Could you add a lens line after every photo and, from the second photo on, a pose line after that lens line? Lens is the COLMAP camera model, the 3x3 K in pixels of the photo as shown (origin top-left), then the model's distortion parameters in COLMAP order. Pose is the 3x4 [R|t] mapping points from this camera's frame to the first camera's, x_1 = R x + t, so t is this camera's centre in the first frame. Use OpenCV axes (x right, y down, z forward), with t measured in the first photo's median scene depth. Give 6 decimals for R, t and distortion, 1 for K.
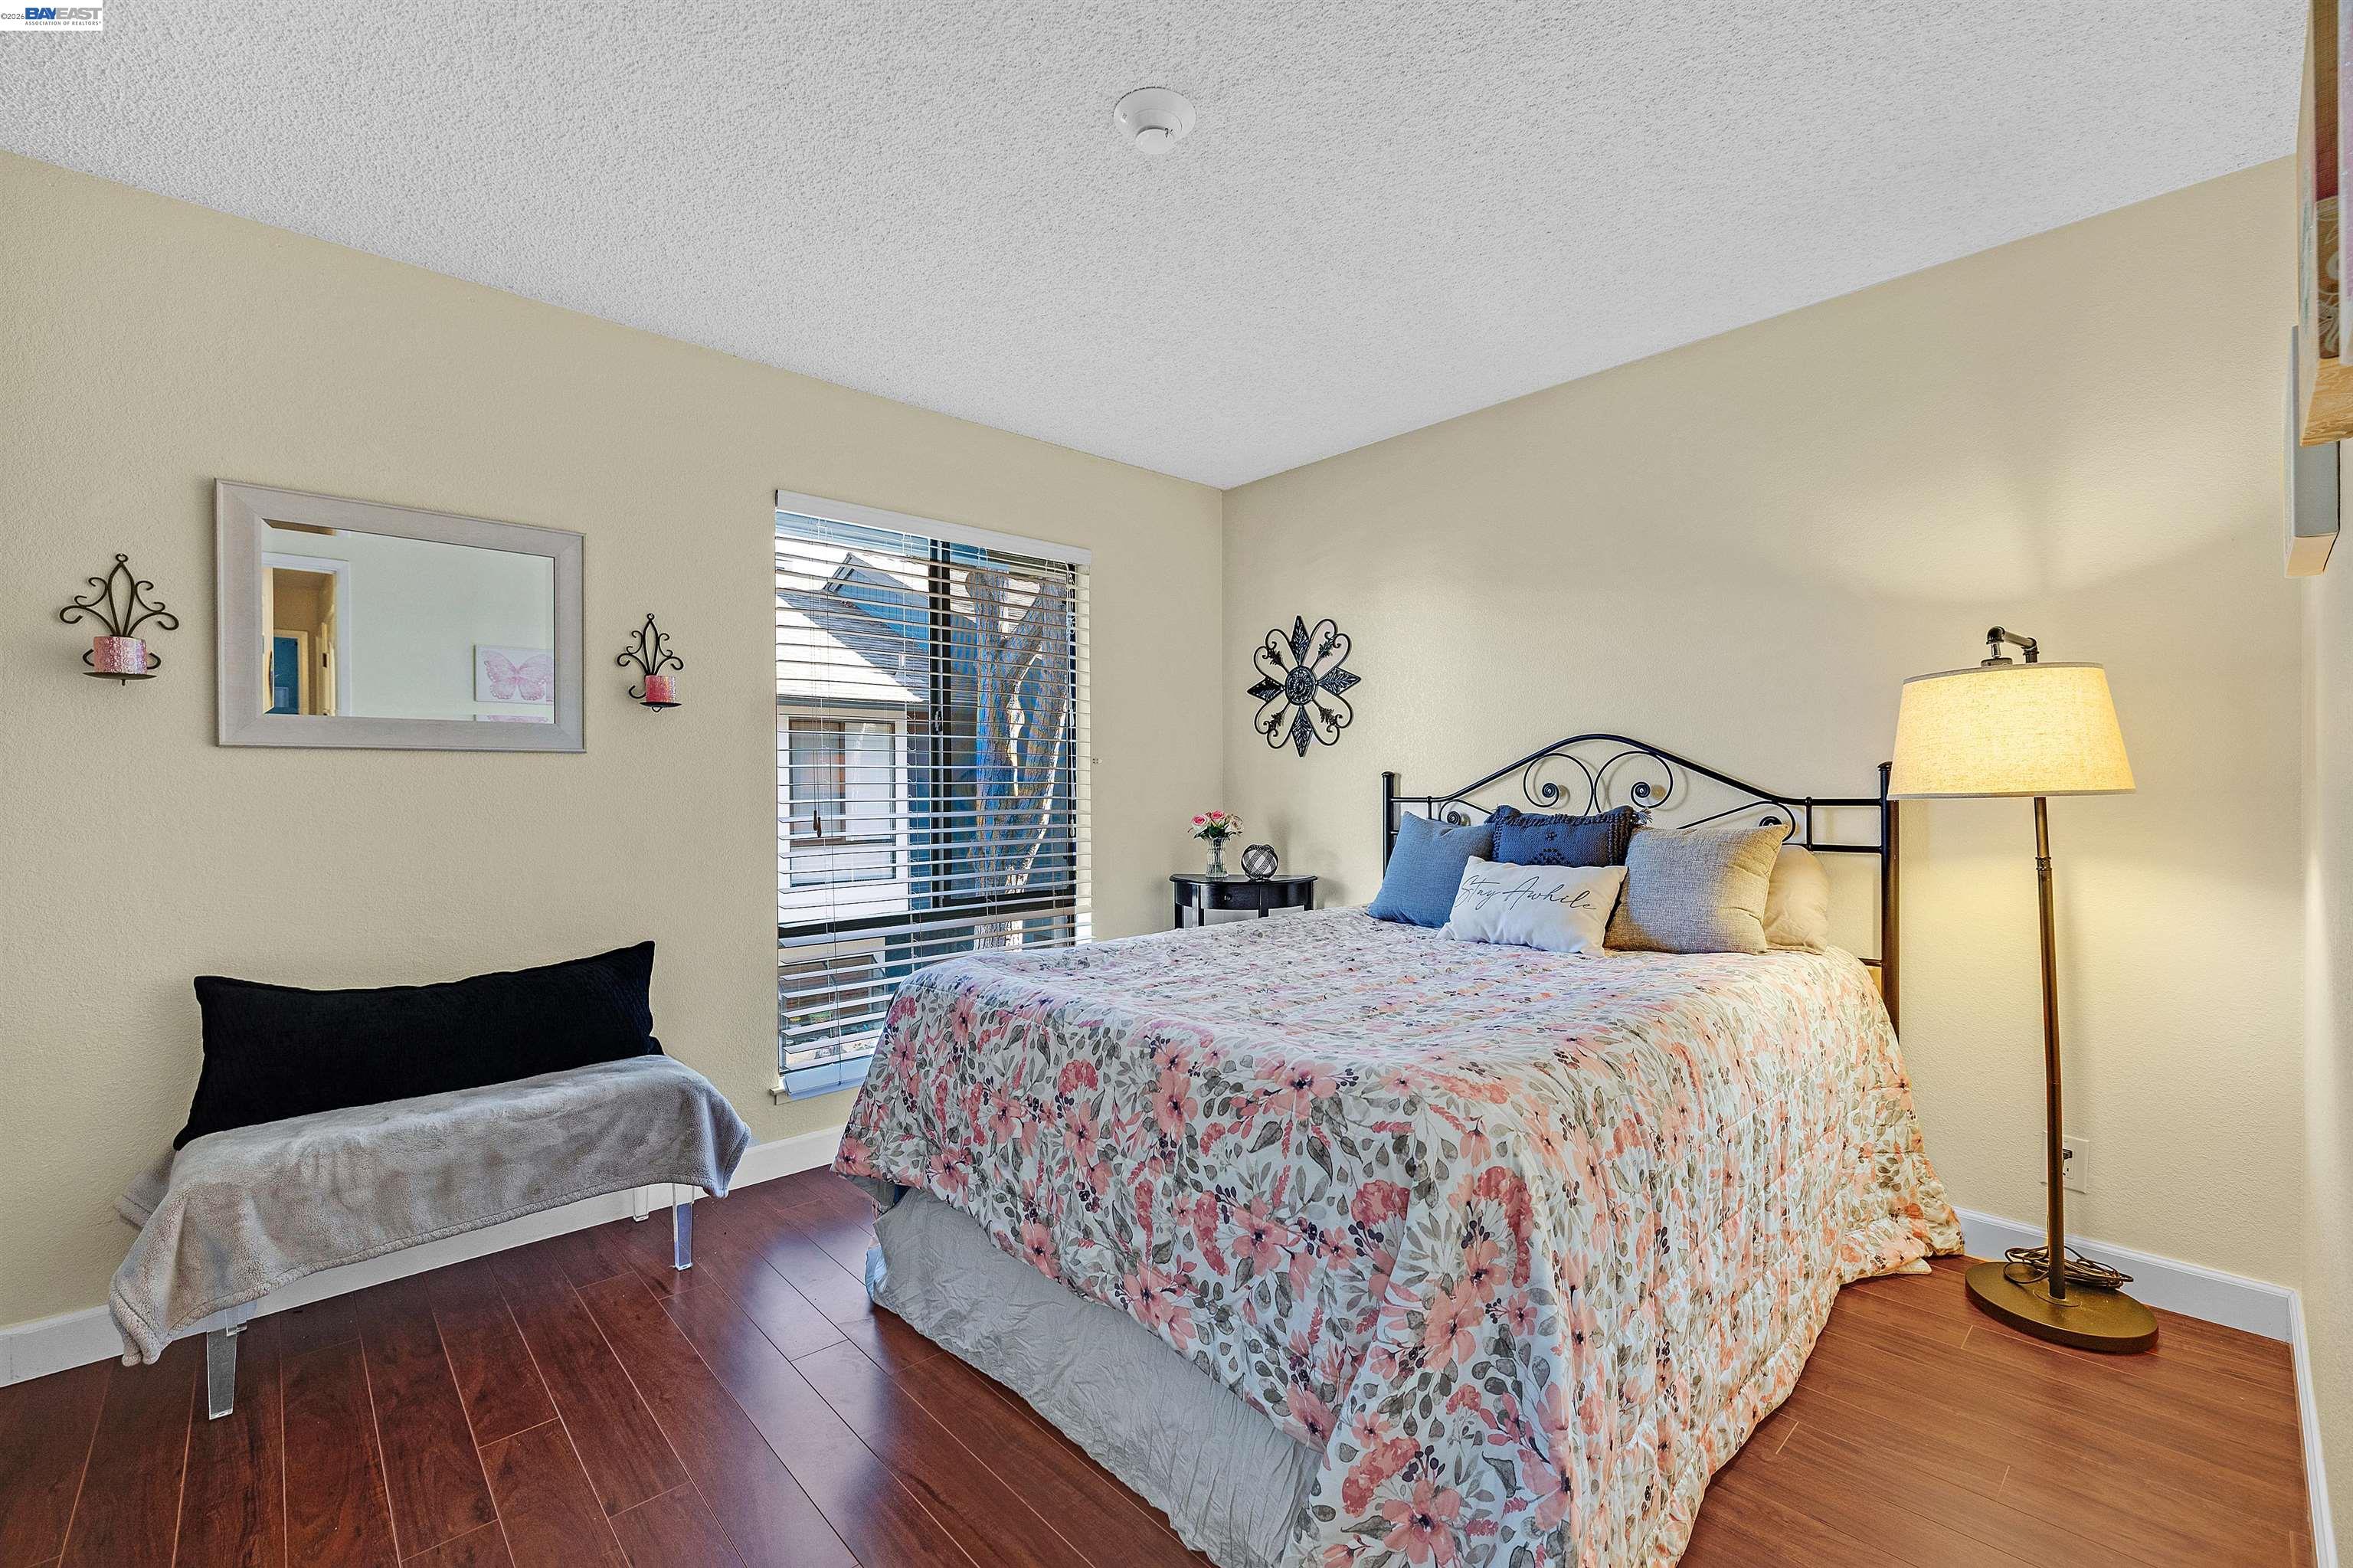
lens RADIAL K [[982.9, 0, 1178.8], [0, 982.9, 785.3], [0, 0, 1]] dist [-0.007146, -0.000133]
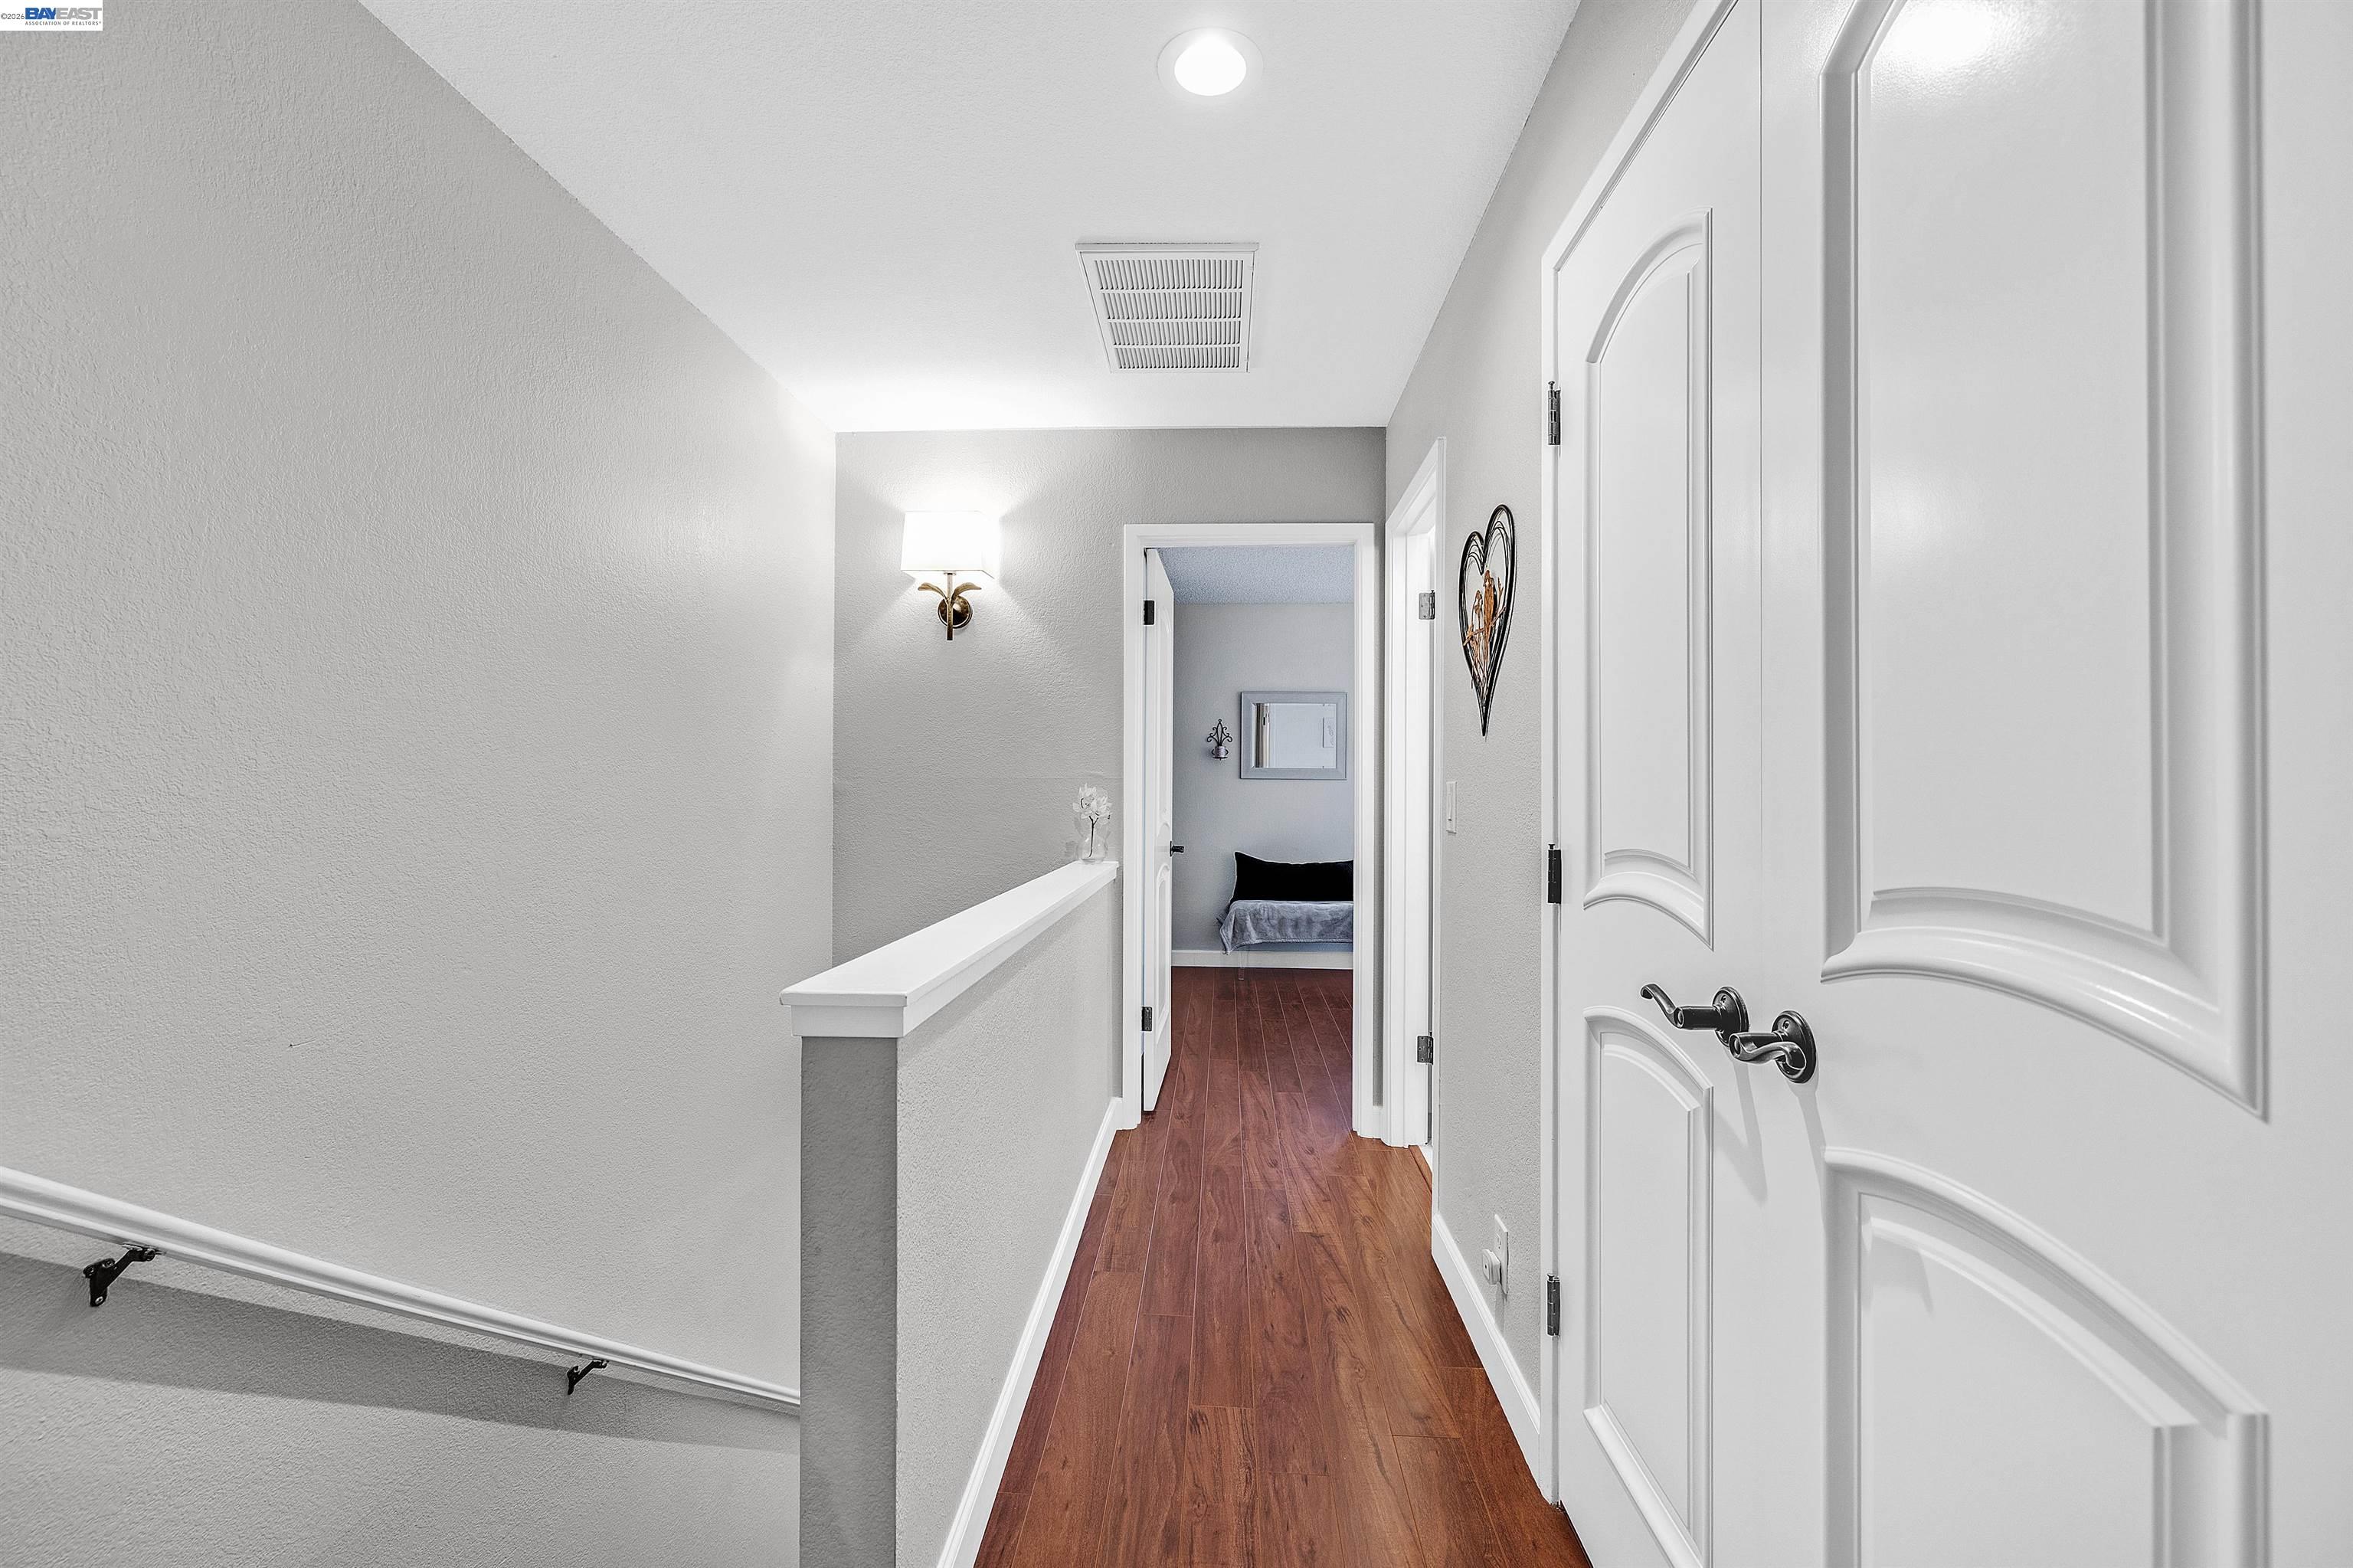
lens RADIAL K [[982.9, 0, 1180.7], [0, 982.9, 785.8], [0, 0, 1]] dist [-0.007146, -0.000133]
pose [[0.697064, 0.008929, -0.716953, 1.176851], [-0.014216, 0.999898, -0.001370, -0.011766], [0.716868, 0.011147, 0.697120, -1.380231]]
